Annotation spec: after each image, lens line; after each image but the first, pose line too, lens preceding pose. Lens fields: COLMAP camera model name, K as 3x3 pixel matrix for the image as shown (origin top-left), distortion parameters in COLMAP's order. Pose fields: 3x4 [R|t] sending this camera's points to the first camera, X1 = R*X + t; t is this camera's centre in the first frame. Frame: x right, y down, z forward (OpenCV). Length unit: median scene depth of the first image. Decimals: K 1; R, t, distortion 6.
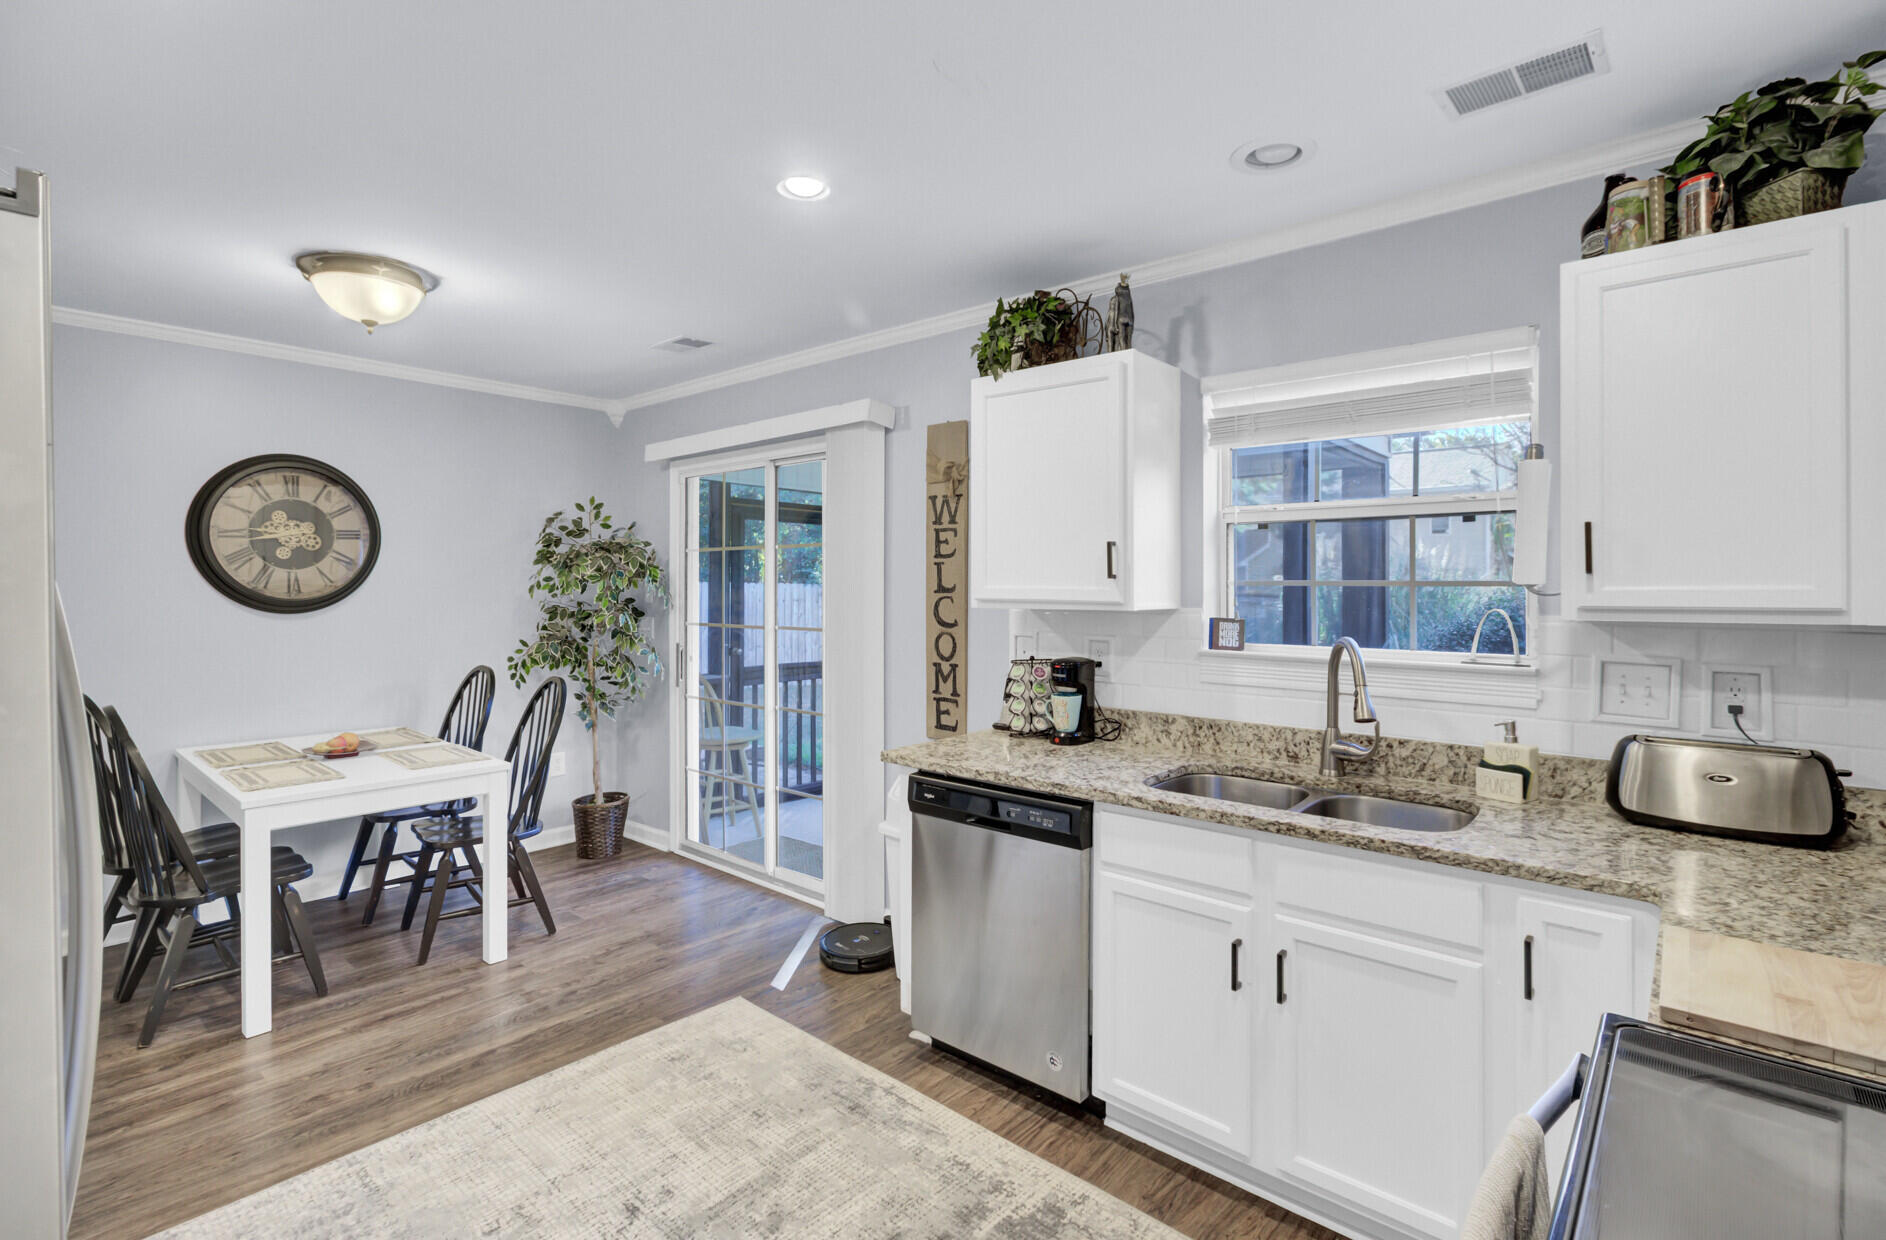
lens RADIAL K [[885.1, 0, 952.4], [0, 885.1, 608.5], [0, 0, 1]] dist [-0.000665, -0.000015]
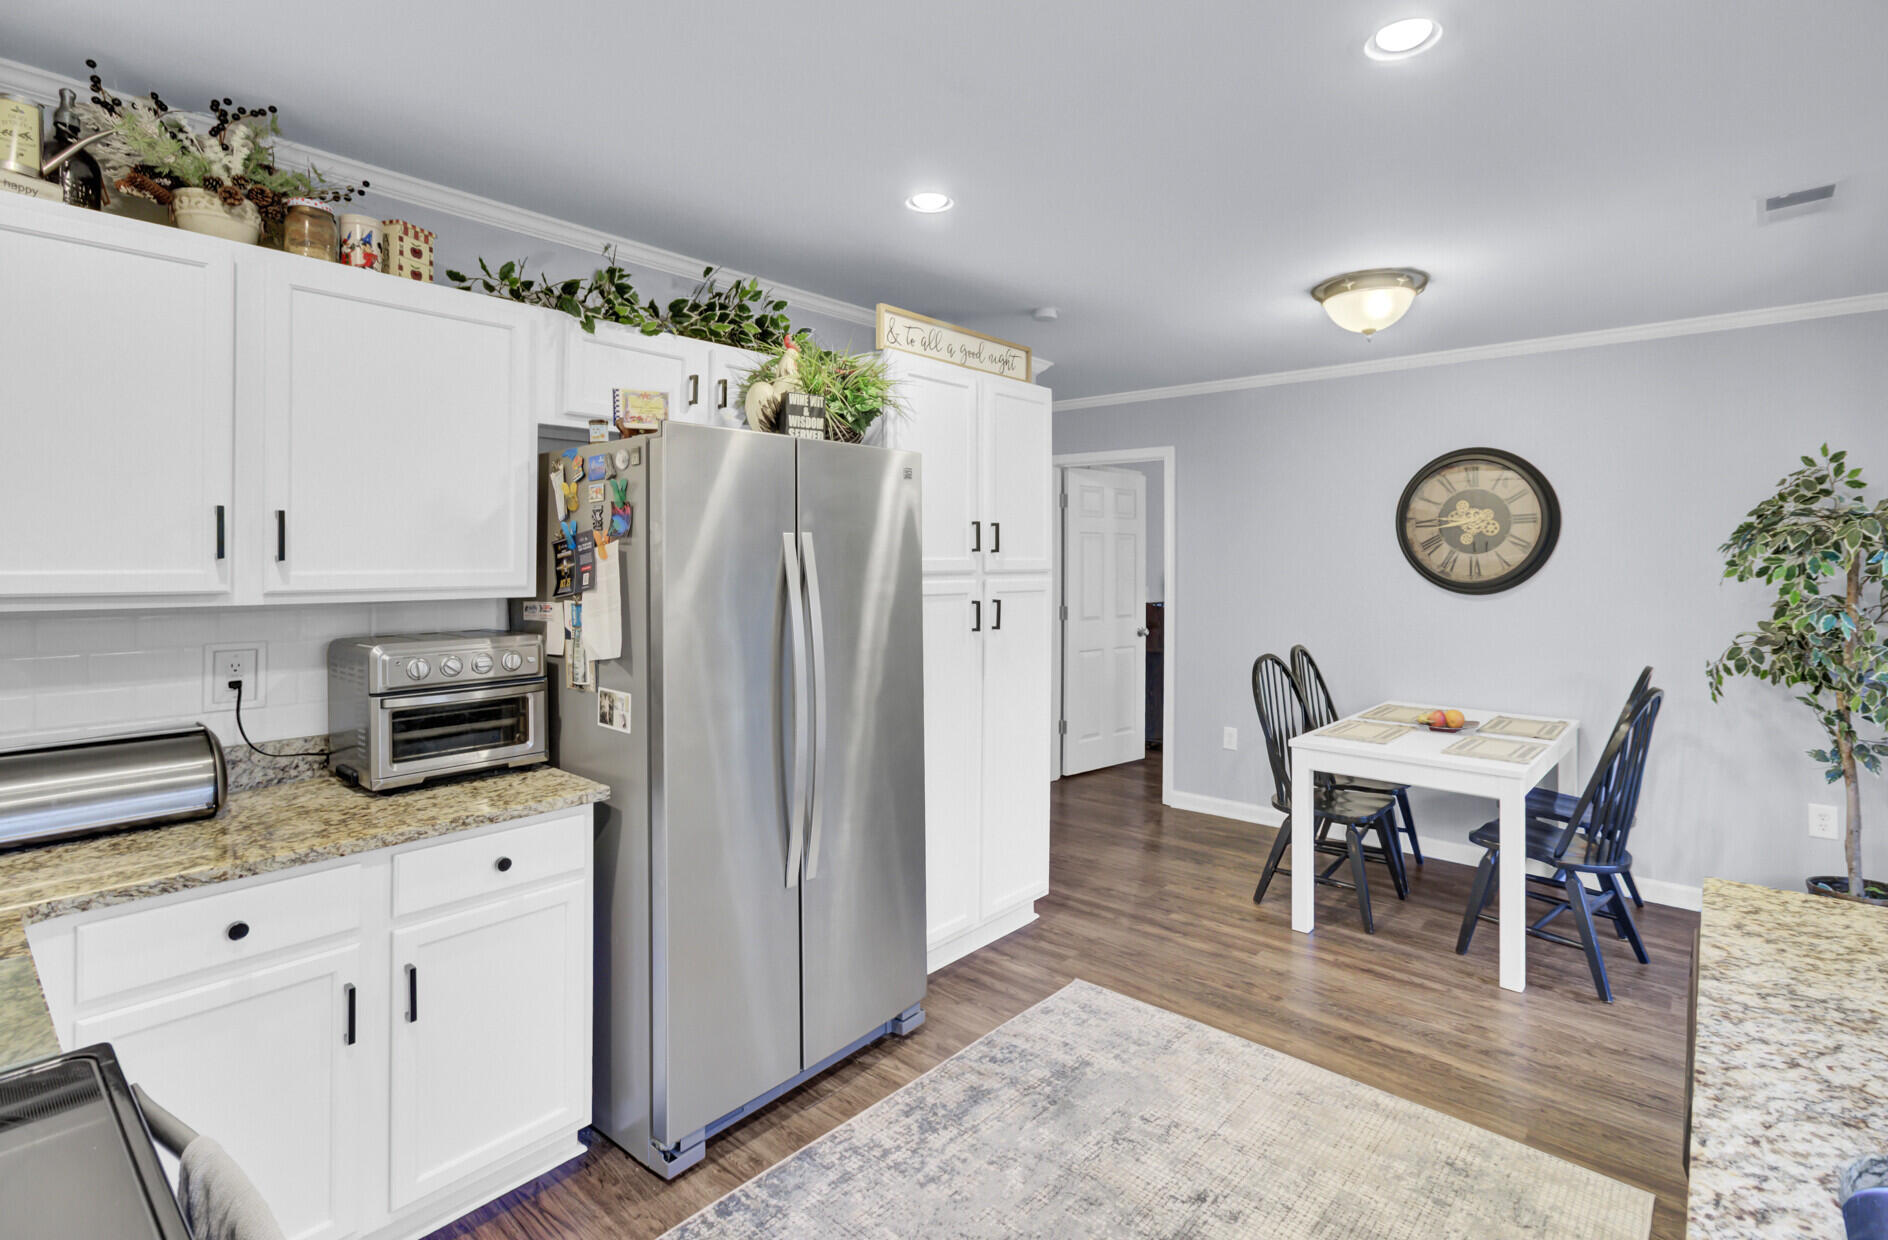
lens RADIAL K [[880.8, 0, 951.2], [0, 880.8, 563.8], [0, 0, 1]] dist [0.001397, 0.000526]
pose [[0.002321, 0.002138, -0.999995, 0.361506], [-0.030034, 0.999547, 0.002067, -0.016617], [0.999546, 0.030029, 0.002384, 0.398253]]
